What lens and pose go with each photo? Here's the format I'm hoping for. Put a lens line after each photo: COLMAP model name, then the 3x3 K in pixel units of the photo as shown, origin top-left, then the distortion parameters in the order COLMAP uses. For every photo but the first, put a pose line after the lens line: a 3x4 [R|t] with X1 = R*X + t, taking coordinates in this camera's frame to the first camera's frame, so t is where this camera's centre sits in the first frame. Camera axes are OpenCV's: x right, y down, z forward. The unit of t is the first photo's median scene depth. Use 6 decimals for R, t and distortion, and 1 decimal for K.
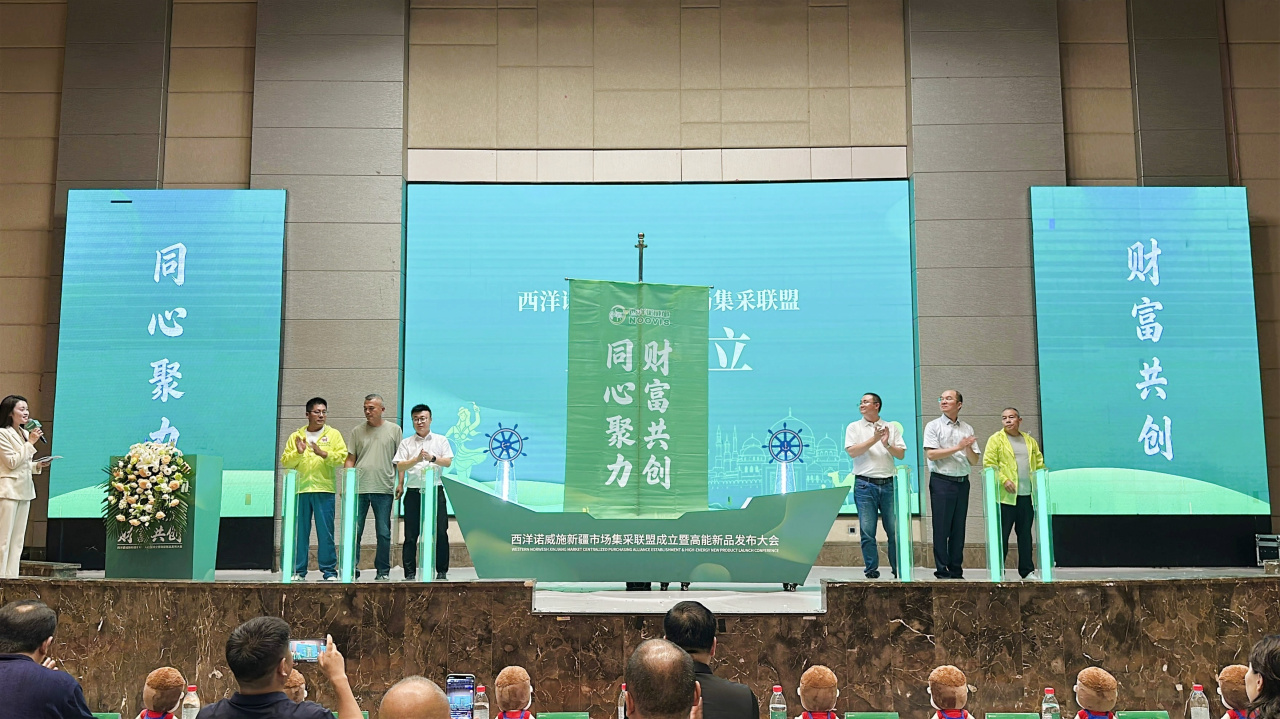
lens RADIAL K [[1073.1, 0, 640.6], [0, 1073.1, 363.1], [0, 0, 1]] dist [0.057513, -0.105758]
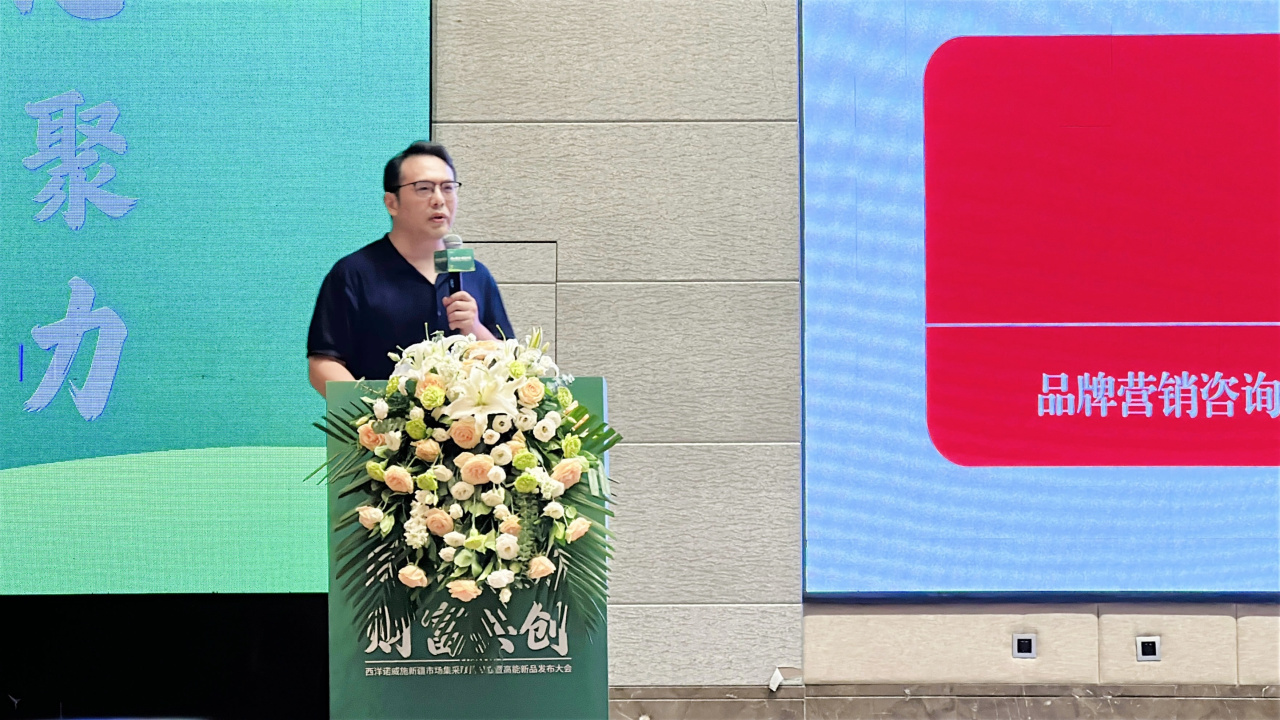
lens RADIAL K [[3518.8, 0, 642.4], [0, 3518.8, 358.4], [0, 0, 1]] dist [-0.085574, 0.000000]
pose [[0.999960, 0.001547, -0.008788, -0.264919], [-0.001011, 0.998156, 0.060687, 0.011643], [0.008865, -0.060676, 0.998118, -0.011611]]
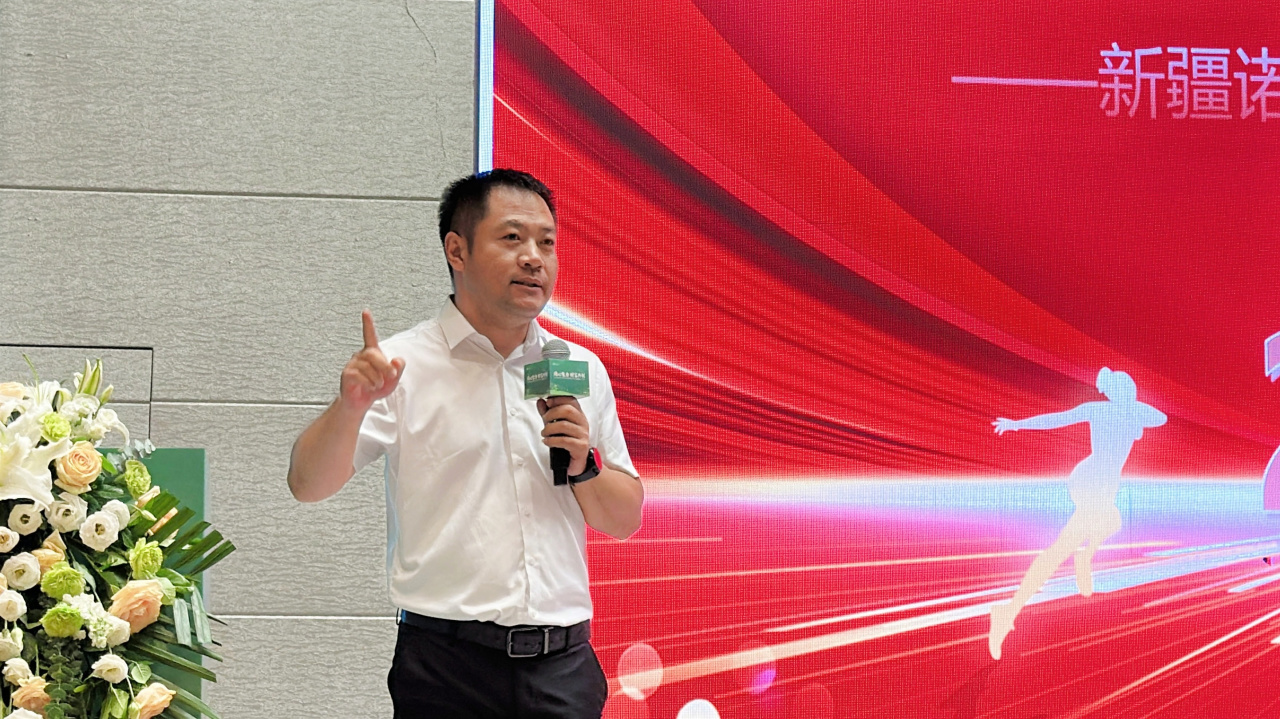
lens RADIAL K [[3146.4, 0, 646.6], [0, 3146.4, 370.4], [0, 0, 1]] dist [0.096501, 0.000000]
pose [[0.993151, 0.026640, 0.113763, -0.269556], [-0.025077, 0.999571, -0.015154, 0.052384], [-0.114118, 0.012198, 0.993392, 0.305467]]
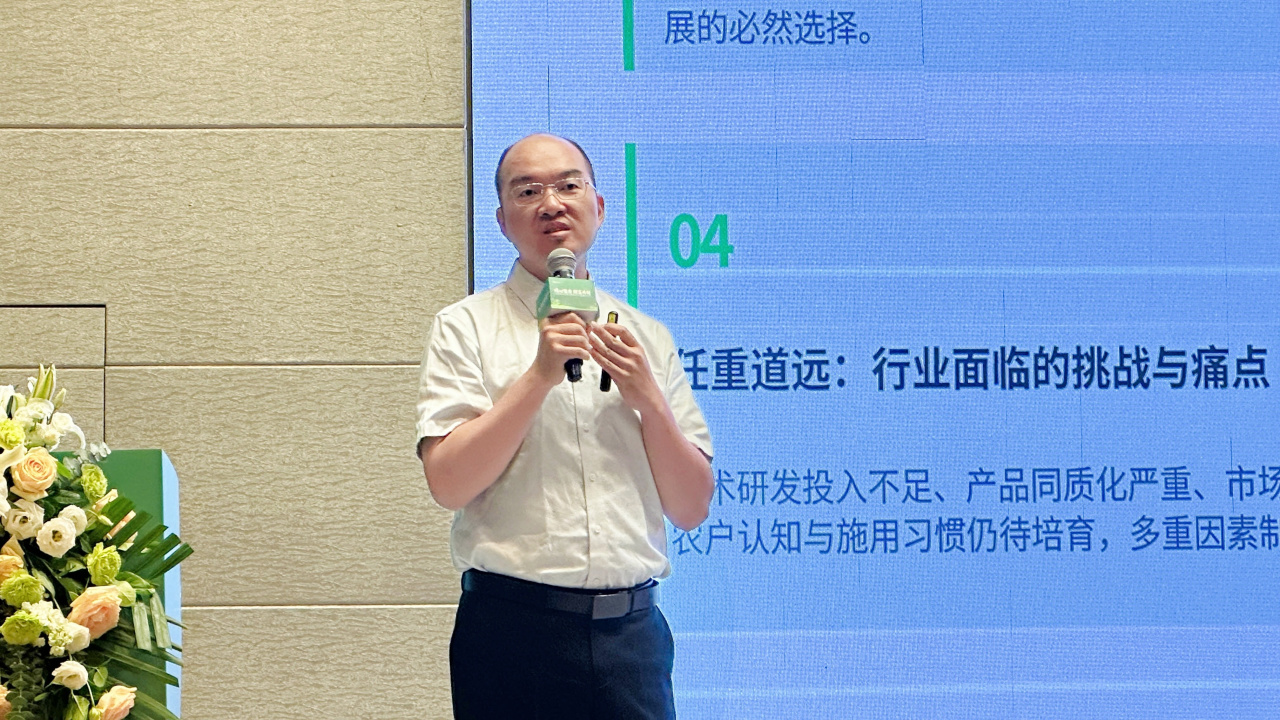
lens RADIAL K [[4122.1, 0, 633.8], [0, 4122.1, 354.2], [0, 0, 1]] dist [-0.094990, 0.000000]
pose [[0.996295, 0.000770, 0.086000, -0.265267], [-0.001503, 0.999963, 0.008457, 0.042277], [-0.085990, -0.008555, 0.996259, 0.204159]]
